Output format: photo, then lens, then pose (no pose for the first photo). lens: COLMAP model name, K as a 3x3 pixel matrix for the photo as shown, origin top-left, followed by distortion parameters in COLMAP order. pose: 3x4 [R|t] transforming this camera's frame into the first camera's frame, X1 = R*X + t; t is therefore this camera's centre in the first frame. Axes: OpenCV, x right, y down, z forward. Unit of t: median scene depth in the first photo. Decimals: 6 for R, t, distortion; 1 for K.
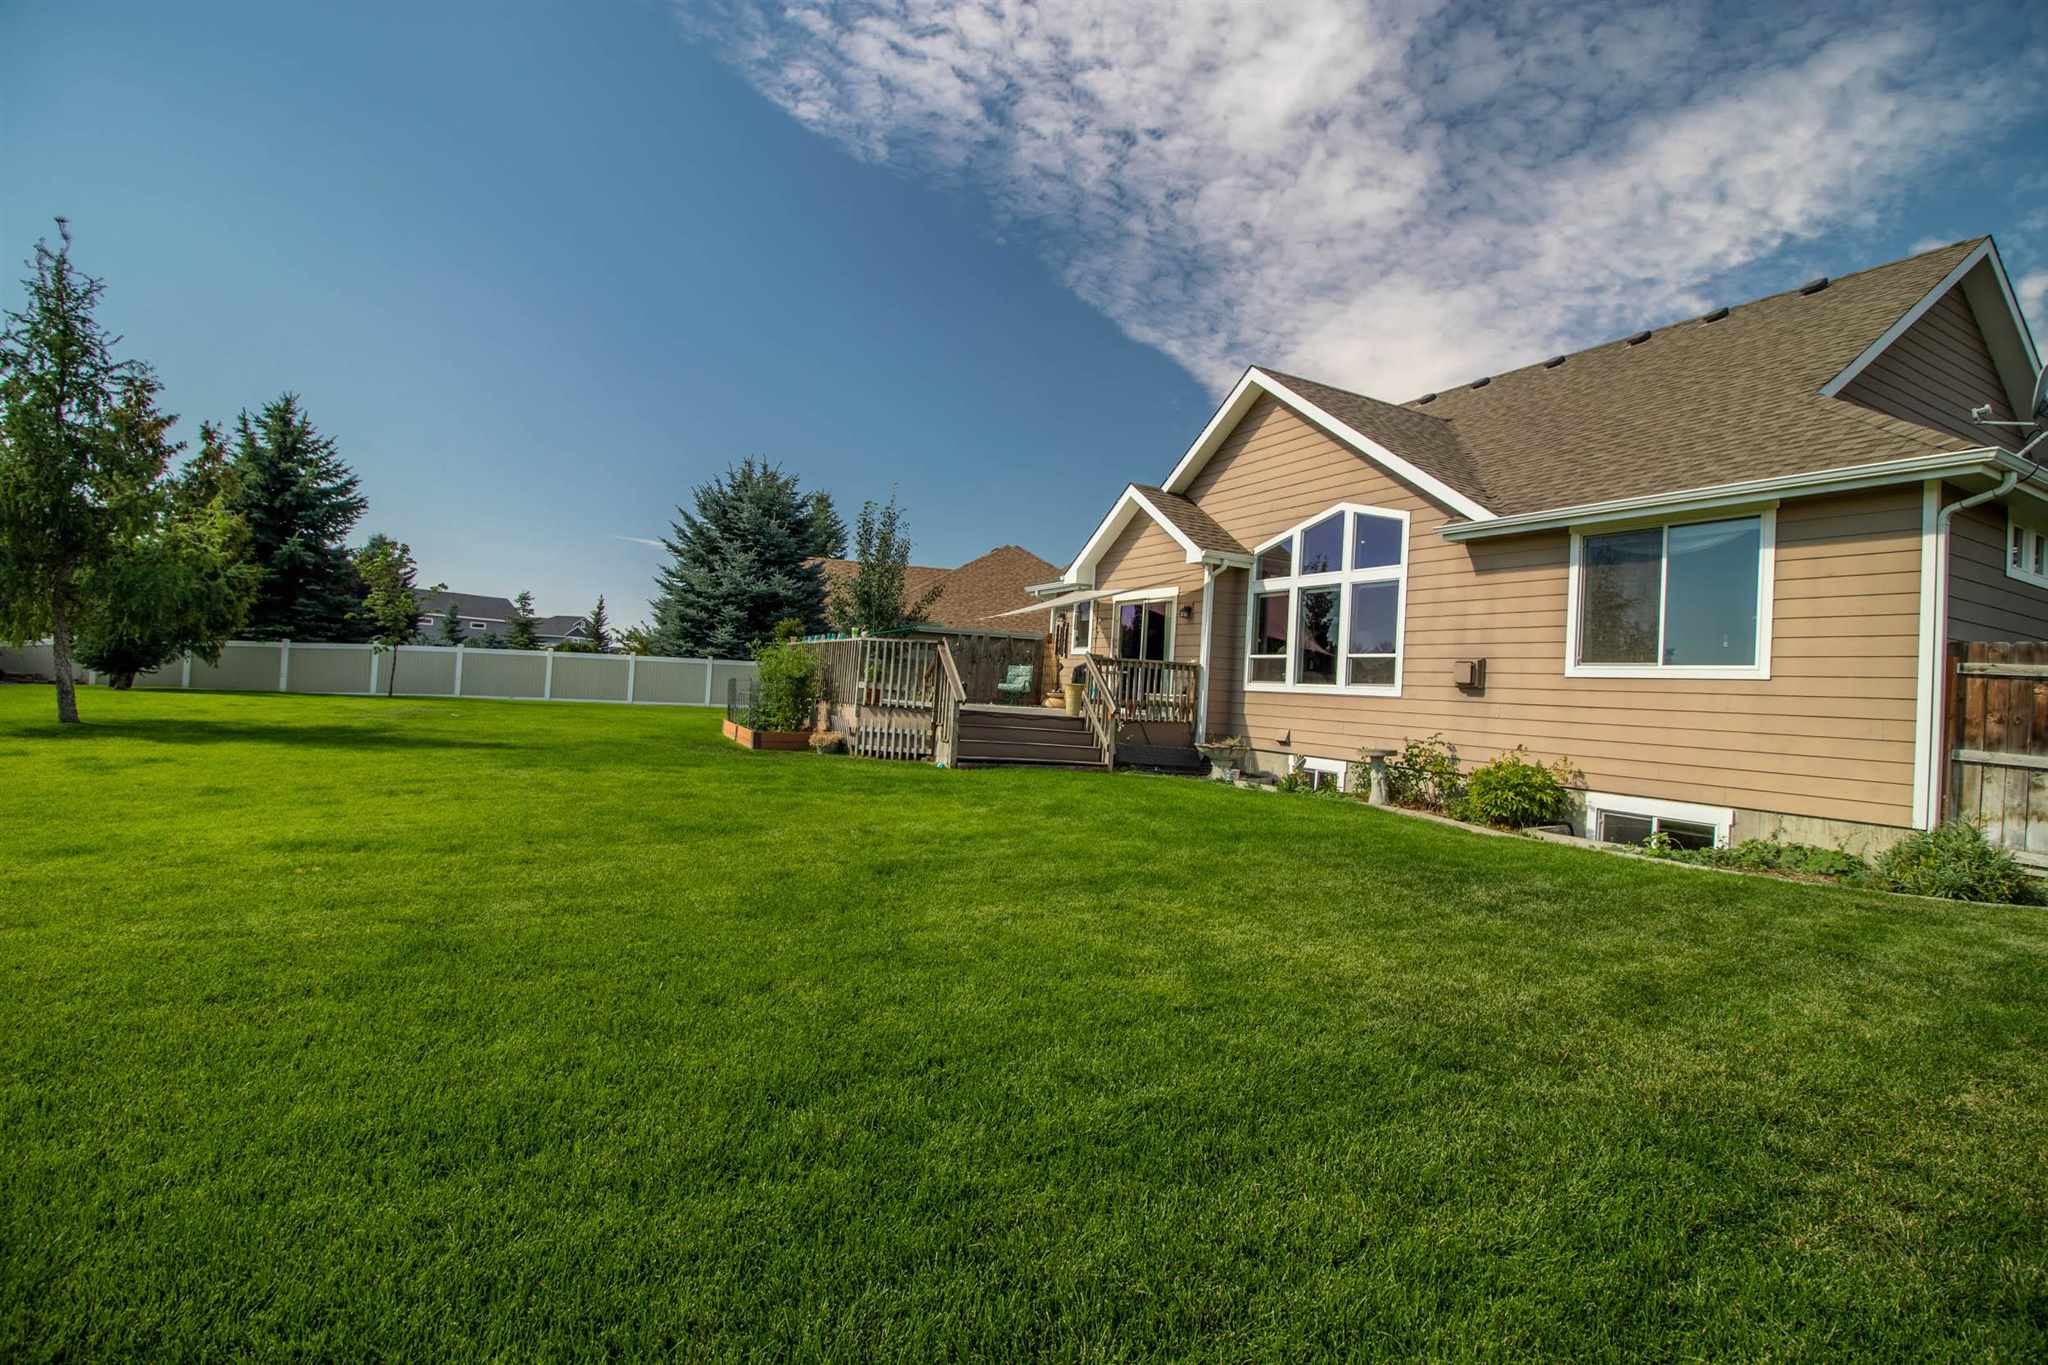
lens RADIAL K [[942.0, 0, 1021.4], [0, 942.0, 672.7], [0, 0, 1]] dist [0.002098, -0.000578]
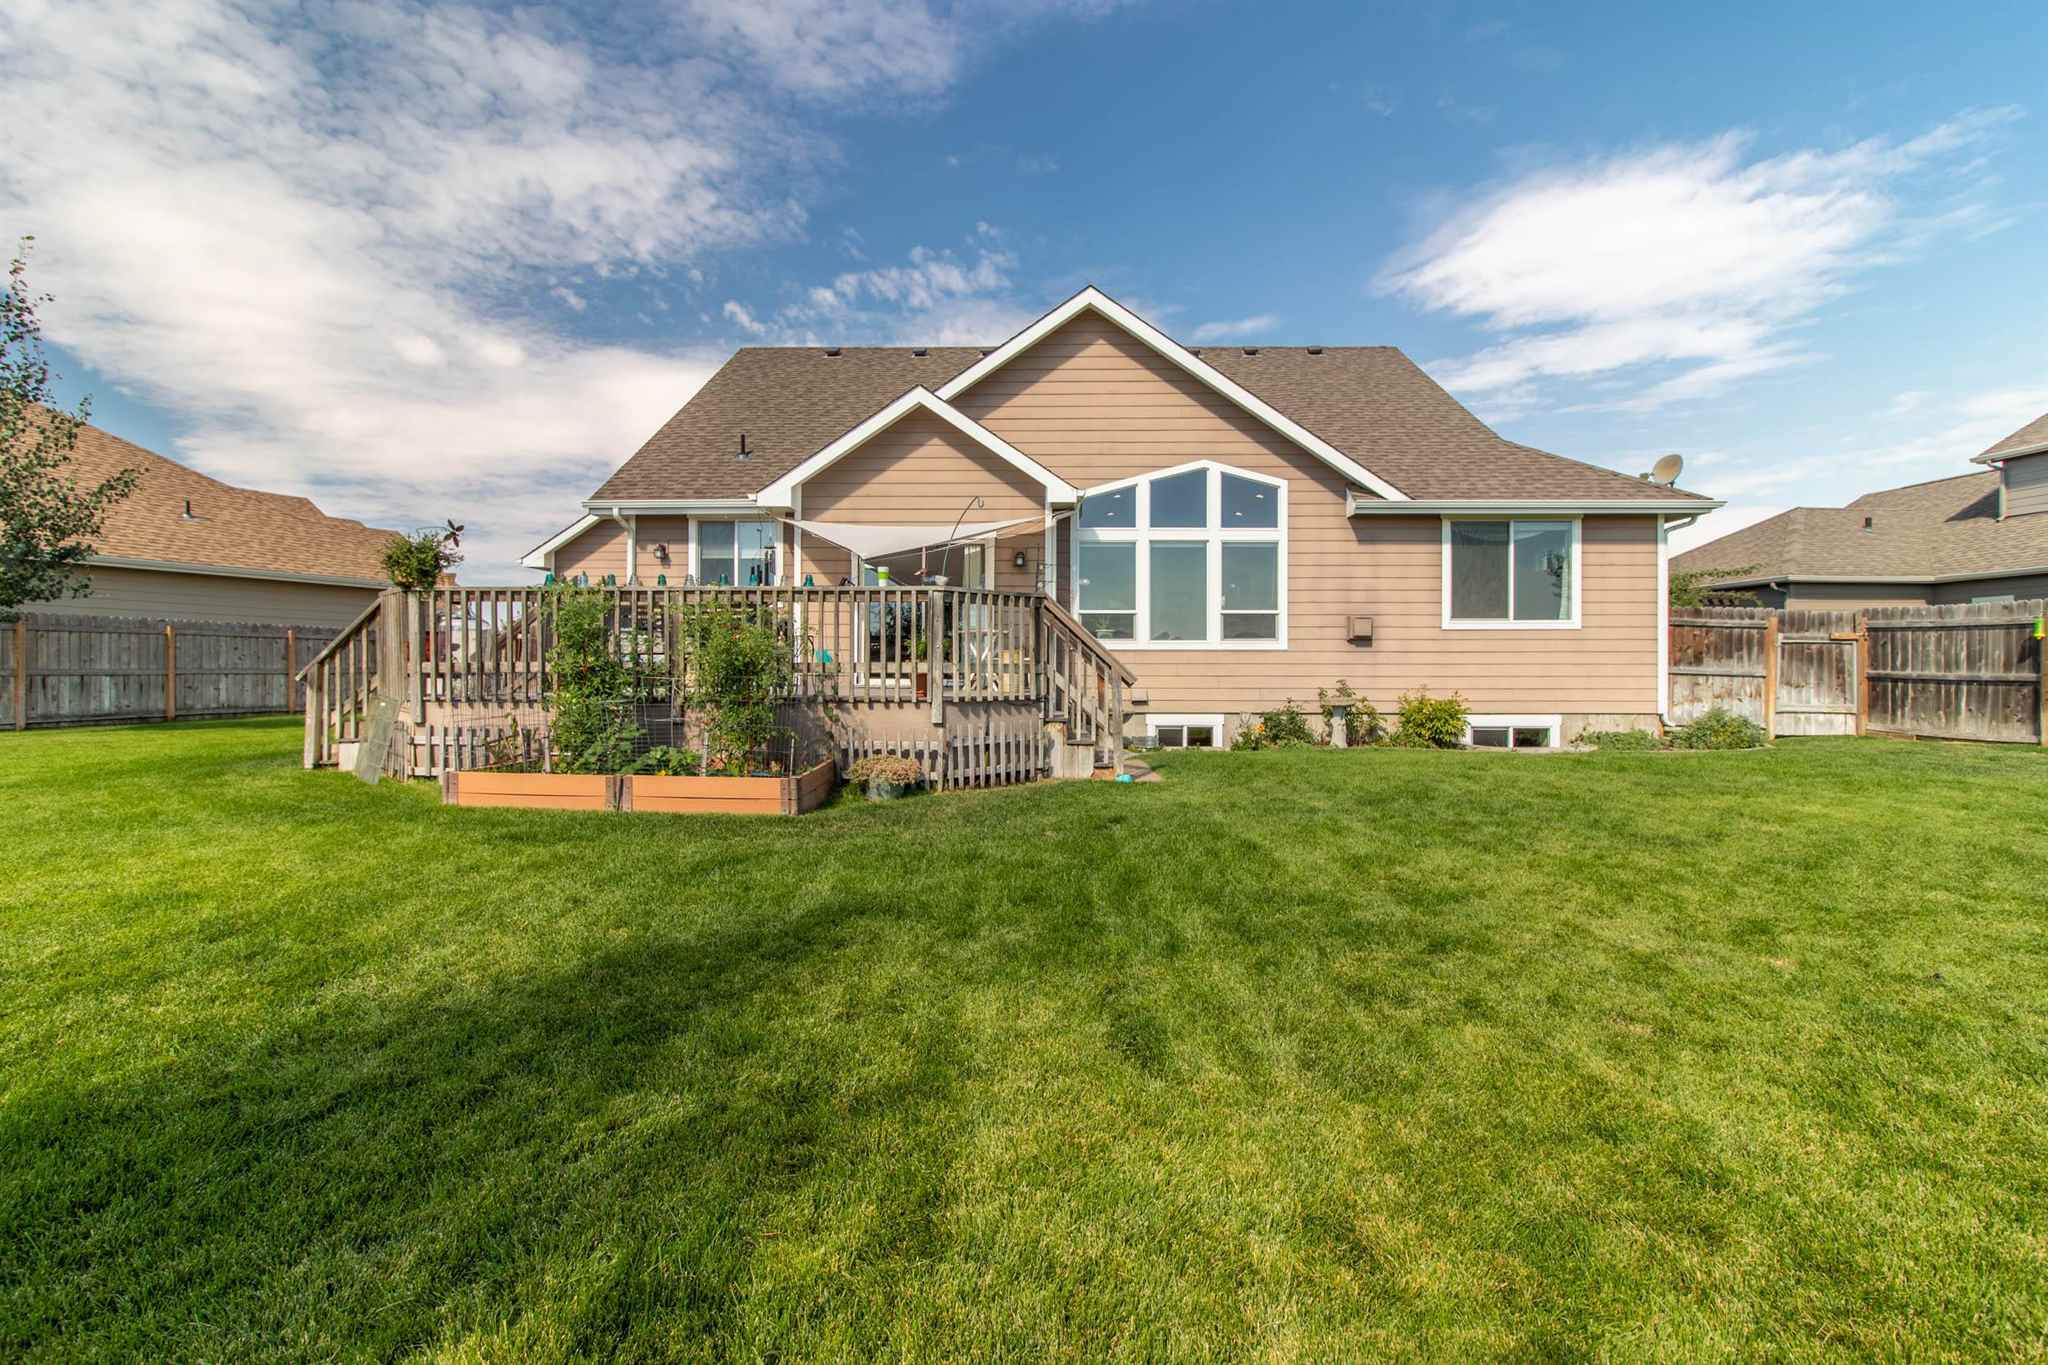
lens RADIAL K [[942.0, 0, 1026.3], [0, 942.0, 677.8], [0, 0, 1]] dist [0.002098, -0.000578]
pose [[0.479757, -0.068913, 0.874691, -0.657466], [0.010386, 0.997287, 0.072875, -0.023127], [-0.877340, -0.025877, 0.479171, 0.684562]]
